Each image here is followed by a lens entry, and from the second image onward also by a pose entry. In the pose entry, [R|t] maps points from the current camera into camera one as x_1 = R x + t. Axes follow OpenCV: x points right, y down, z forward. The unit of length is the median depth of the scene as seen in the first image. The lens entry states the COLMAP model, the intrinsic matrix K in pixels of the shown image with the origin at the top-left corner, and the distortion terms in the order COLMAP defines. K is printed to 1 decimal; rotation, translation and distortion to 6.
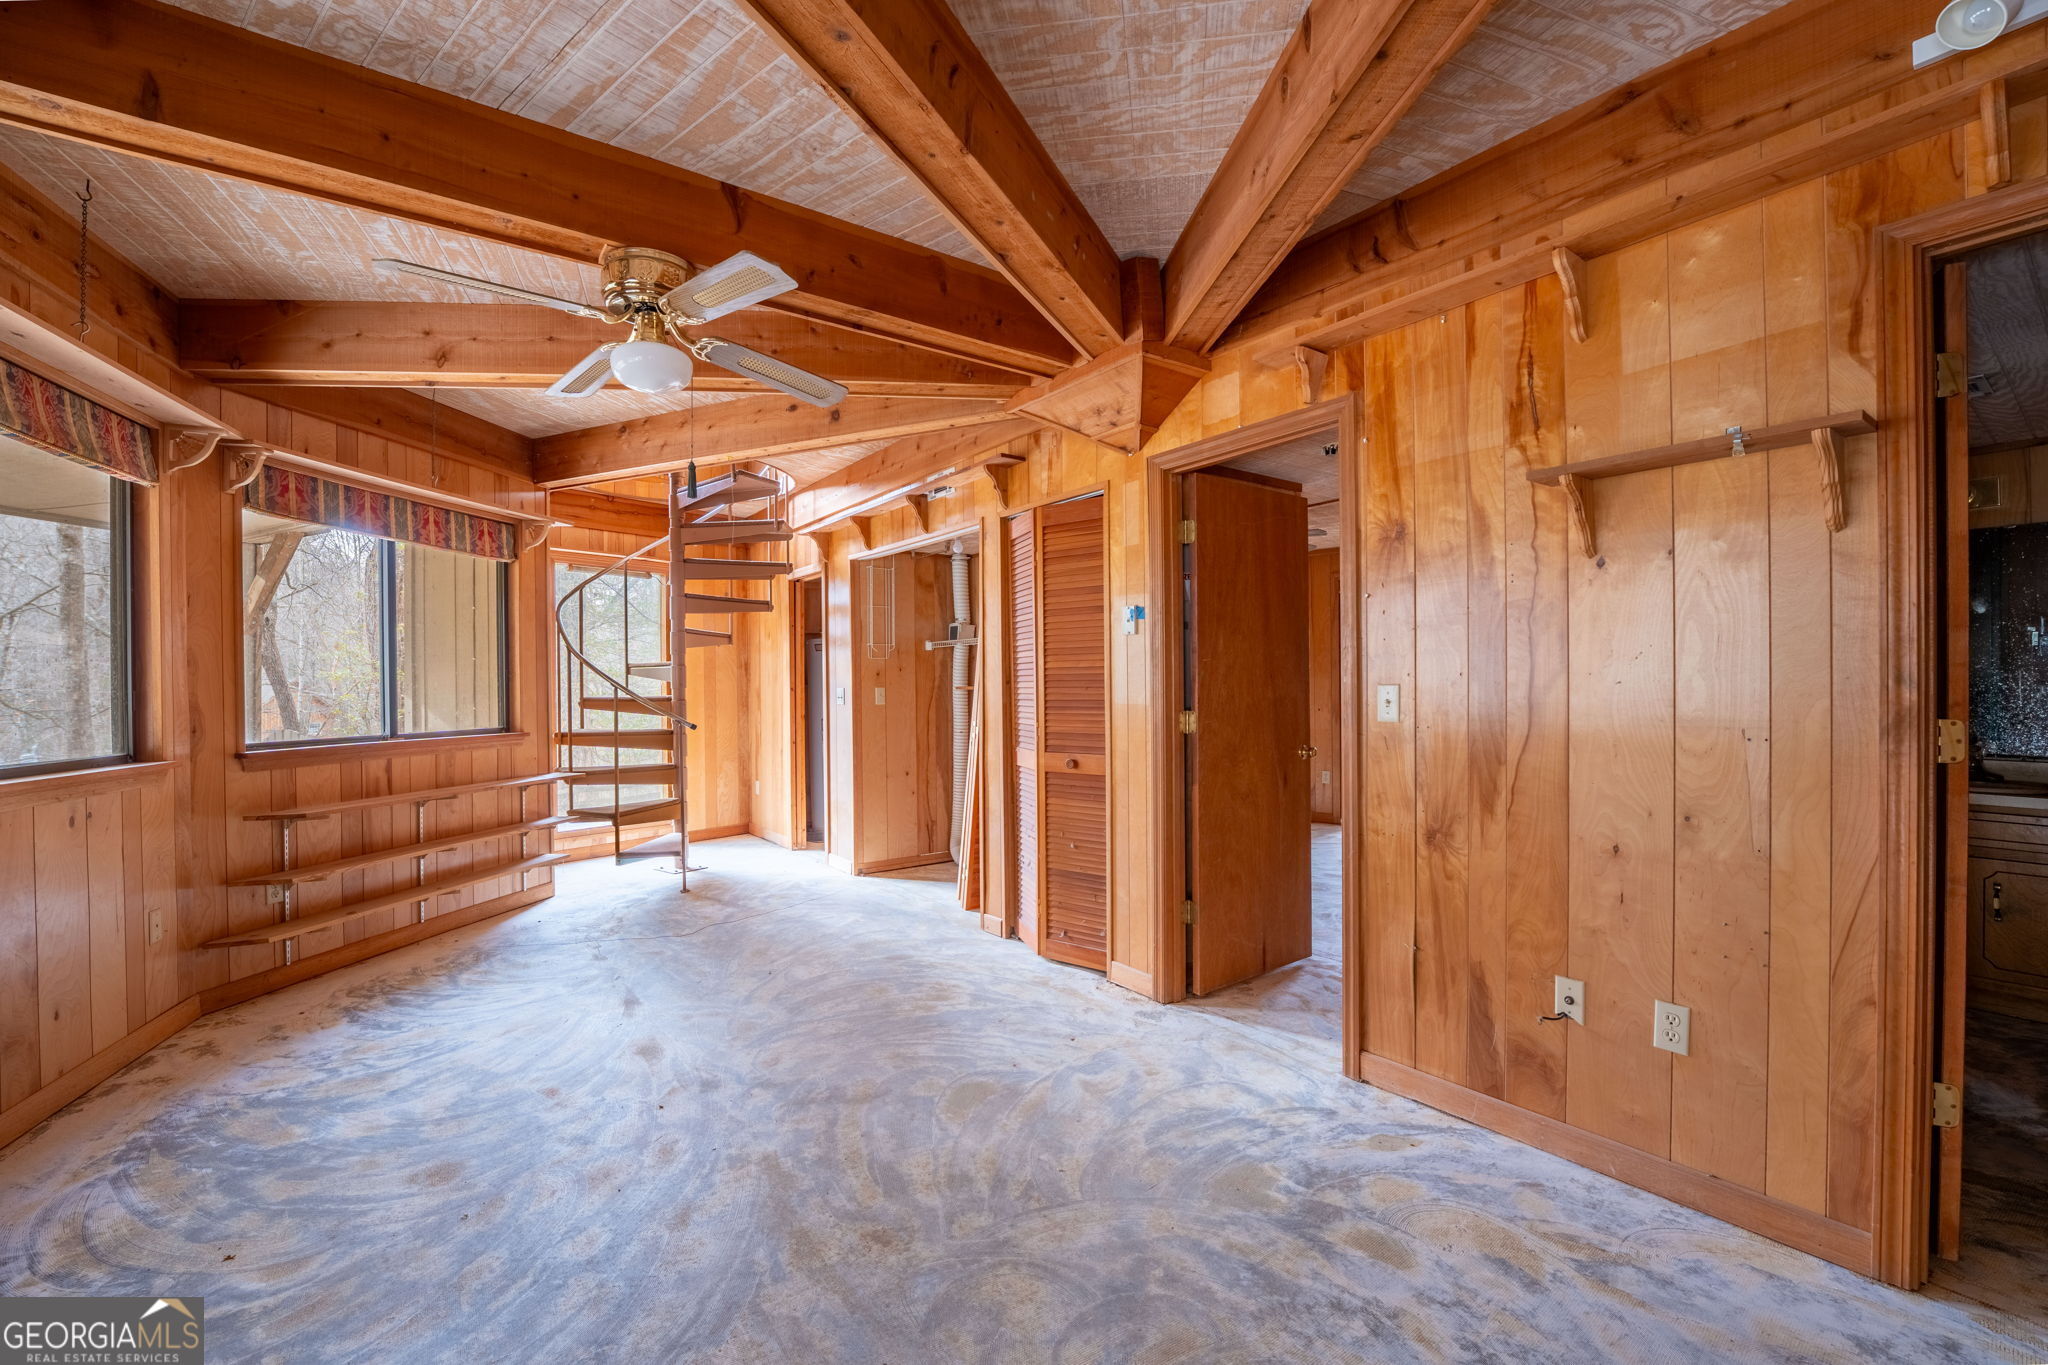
lens RADIAL K [[851.8, 0, 1032.0], [0, 851.8, 685.7], [0, 0, 1]] dist [-0.033466, 0.006101]
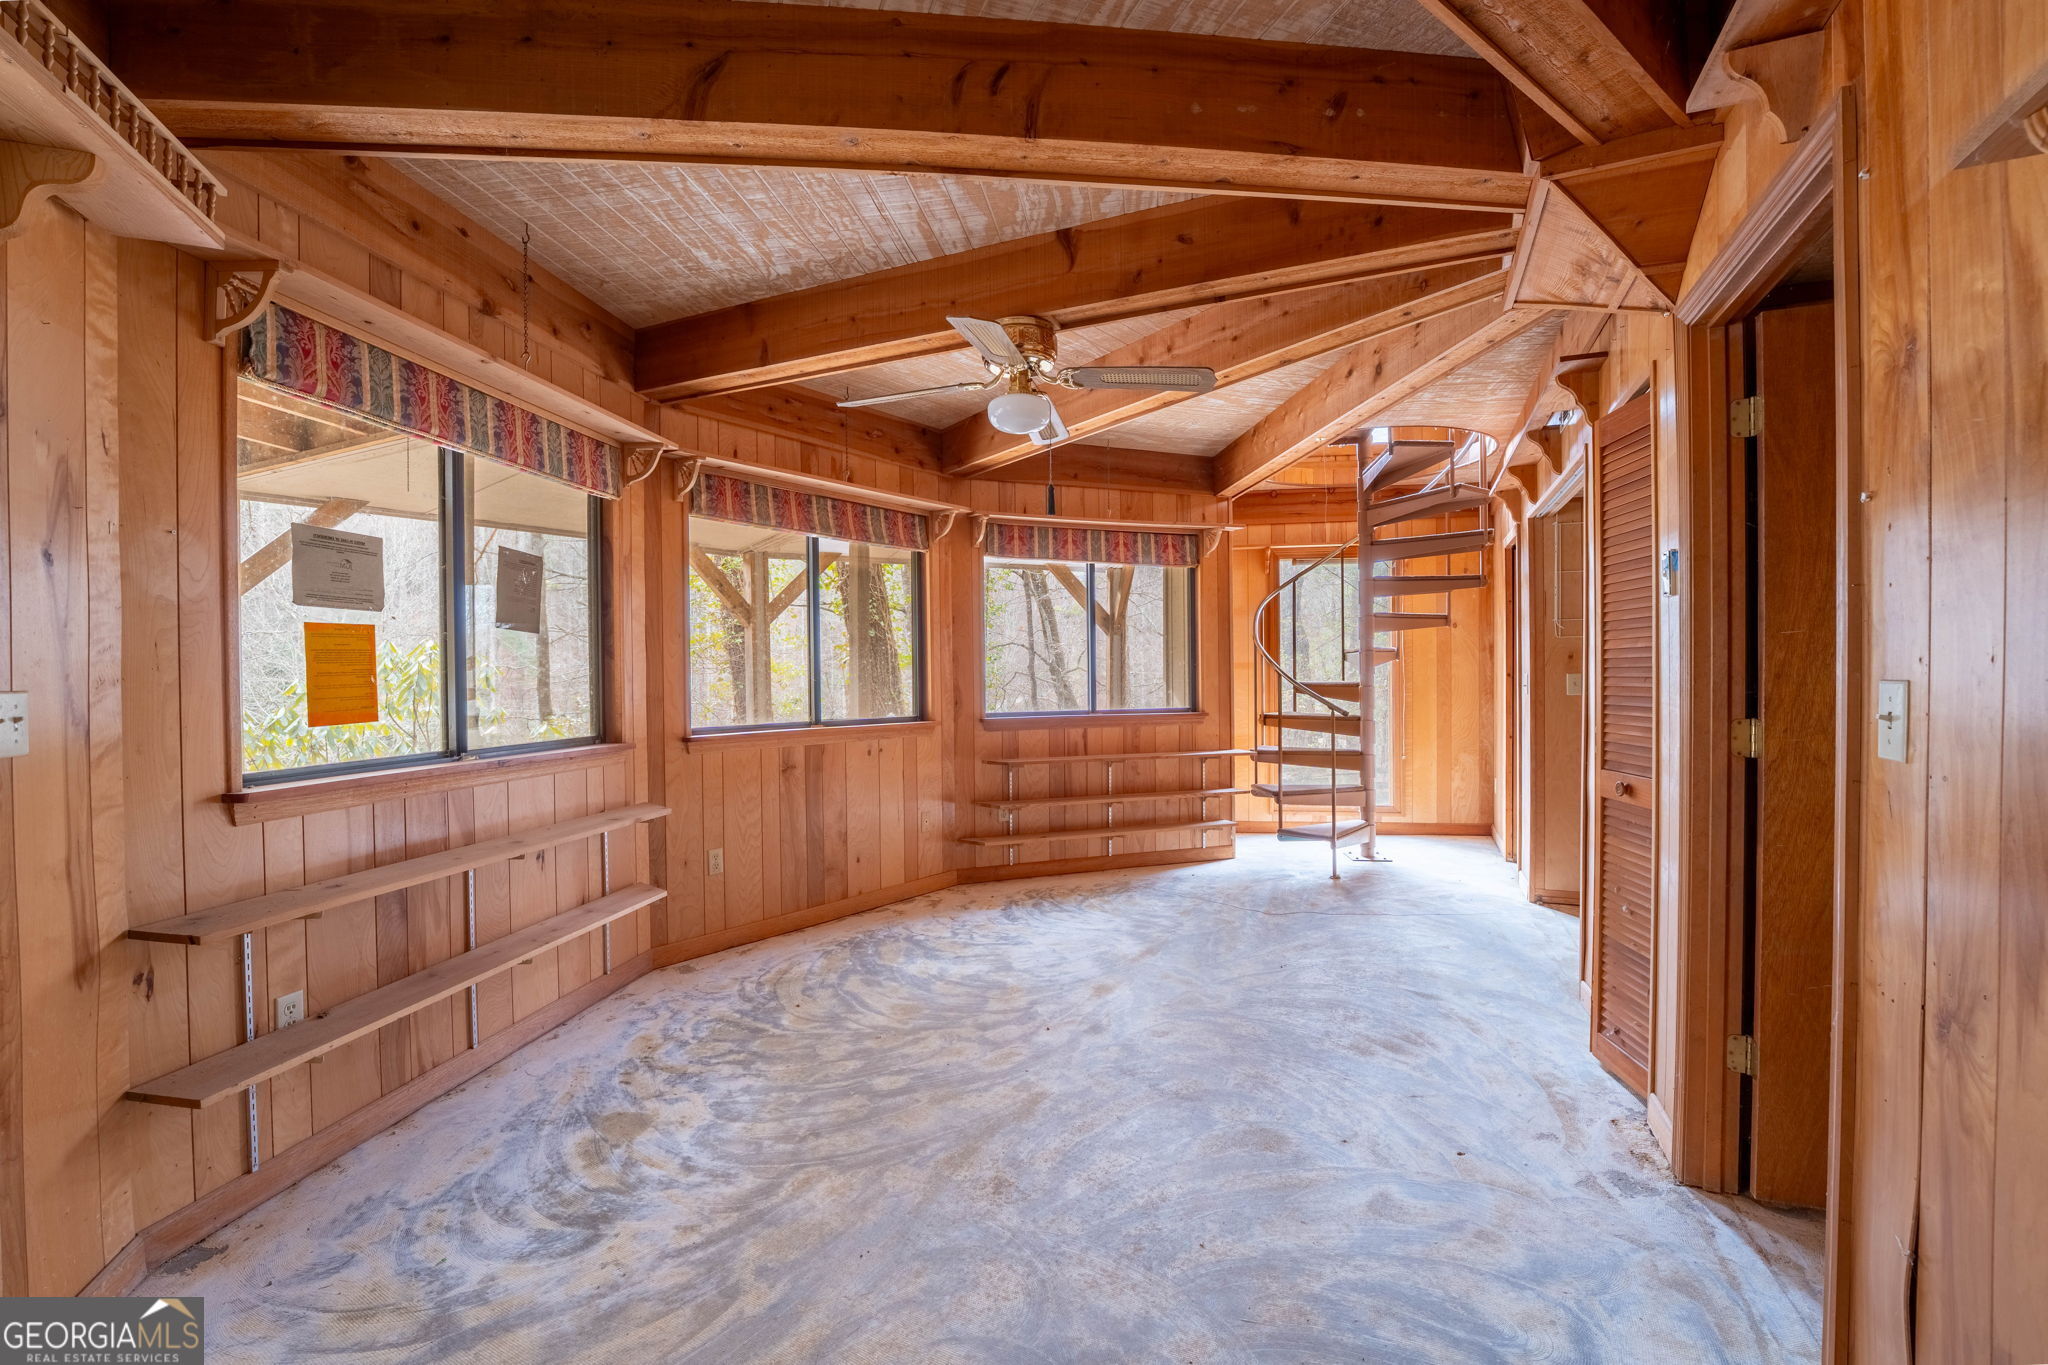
lens RADIAL K [[862.7, 0, 1015.7], [0, 862.7, 685.9], [0, 0, 1]] dist [-0.017911, 0.000134]
pose [[0.505977, 0.013556, -0.862440, 0.587426], [0.004898, 0.999815, 0.018589, -0.009877], [0.862533, -0.013630, 0.505817, 0.347097]]
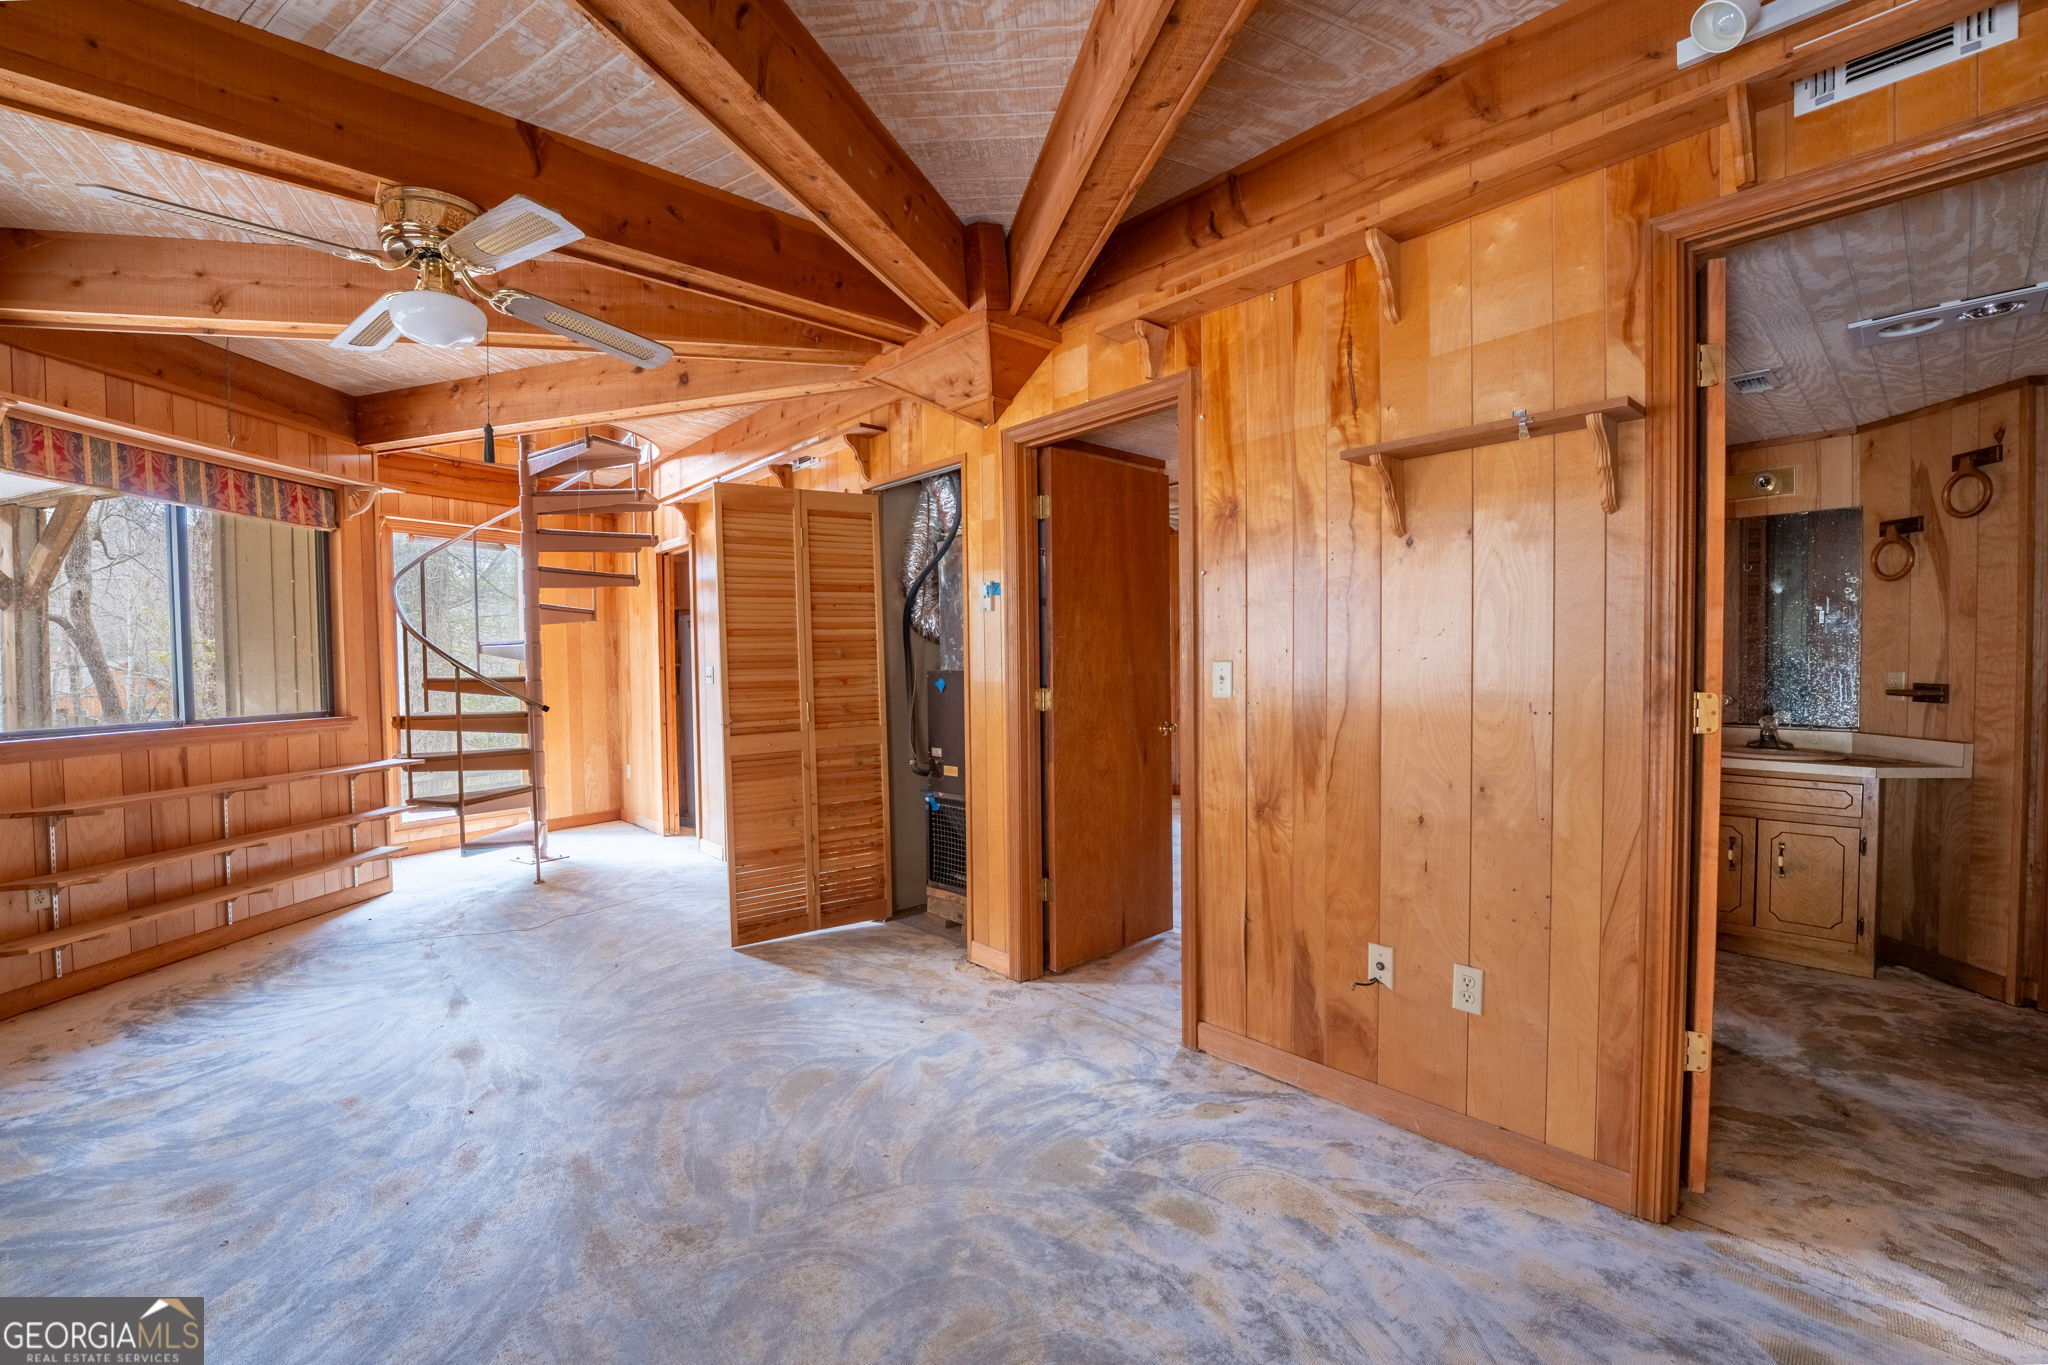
lens RADIAL K [[859.9, 0, 1033.8], [0, 859.9, 684.9], [0, 0, 1]] dist [-0.031598, 0.005220]
pose [[0.994643, -0.006353, 0.103174, 0.093041], [0.003729, 0.999665, 0.025615, 0.000022], [-0.103302, -0.025093, 0.994333, 0.005397]]
